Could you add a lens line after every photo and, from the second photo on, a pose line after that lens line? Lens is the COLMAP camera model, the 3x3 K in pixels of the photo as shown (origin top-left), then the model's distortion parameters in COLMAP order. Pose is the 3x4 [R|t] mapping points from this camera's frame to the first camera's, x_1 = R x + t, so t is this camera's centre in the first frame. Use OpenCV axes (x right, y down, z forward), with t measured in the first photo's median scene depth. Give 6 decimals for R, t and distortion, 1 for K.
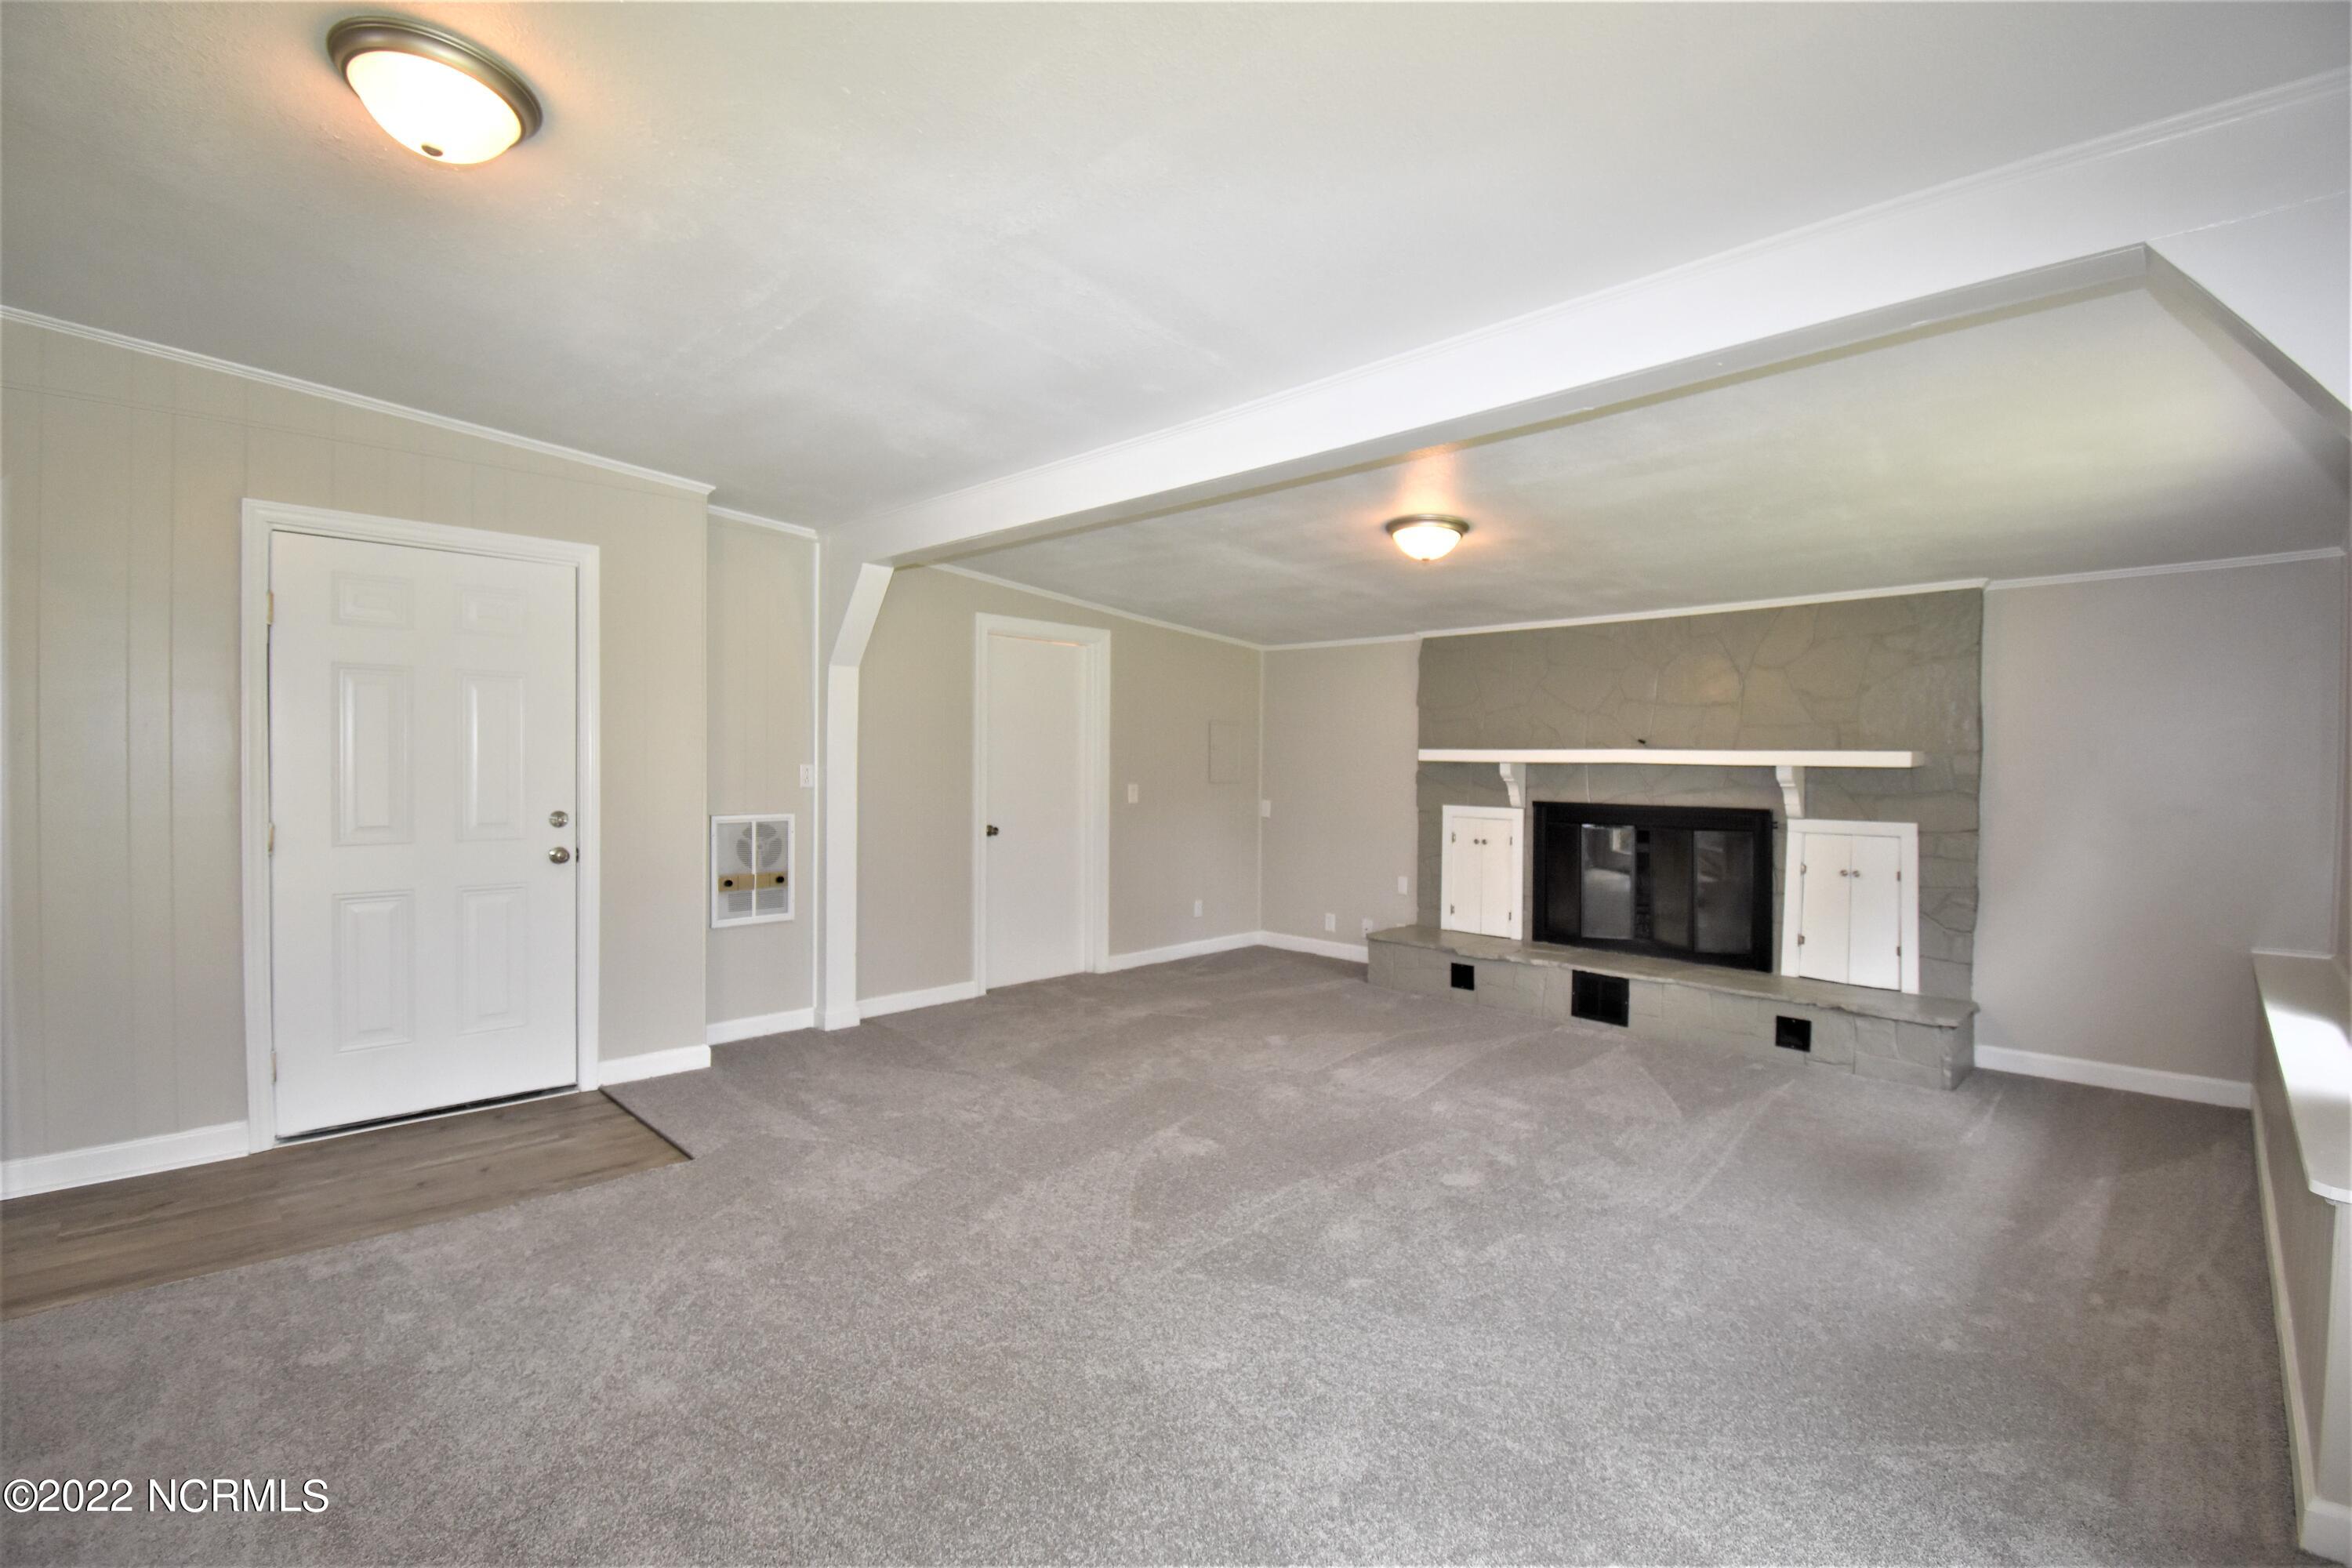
lens RADIAL K [[1032.8, 0, 1176.0], [0, 1032.8, 784.0], [0, 0, 1]] dist [0.021184, -0.028382]
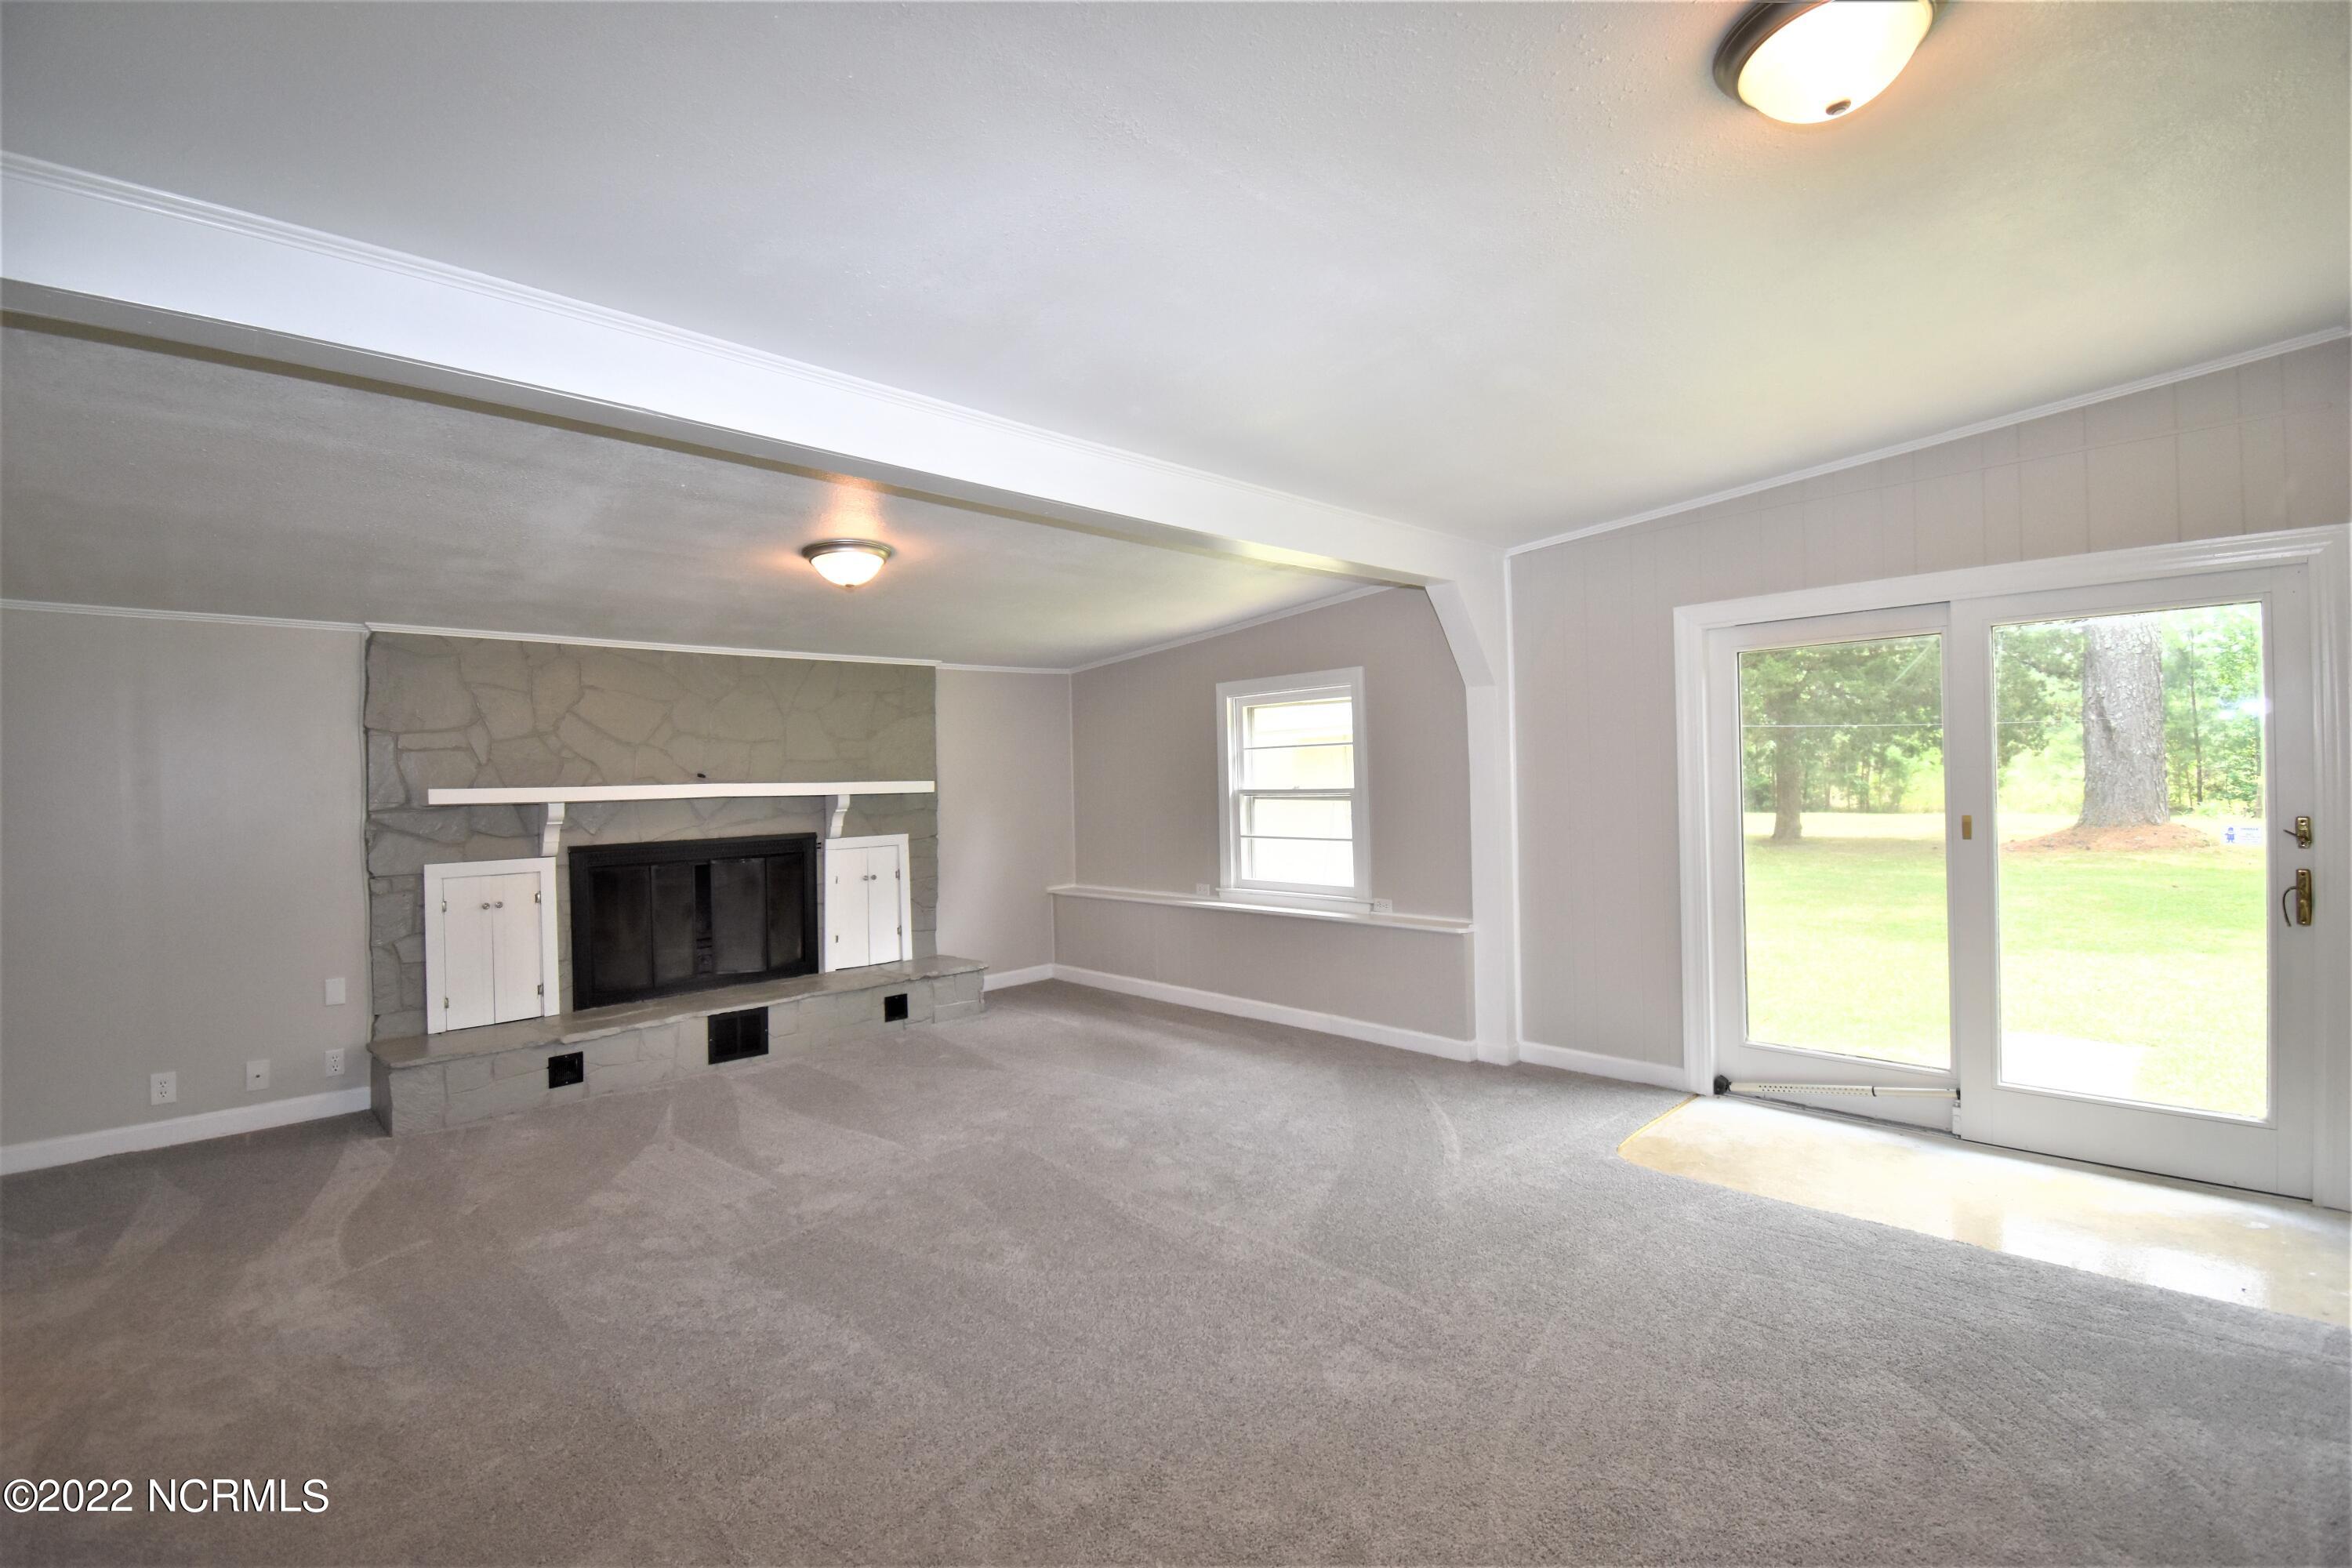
lens RADIAL K [[1032.8, 0, 1176.0], [0, 1032.8, 784.0], [0, 0, 1]] dist [0.021184, -0.028382]
pose [[0.026158, -0.018086, 0.999494, -0.570389], [0.046117, 0.998794, 0.016866, -0.030689], [-0.998593, 0.045653, 0.026960, 0.550558]]
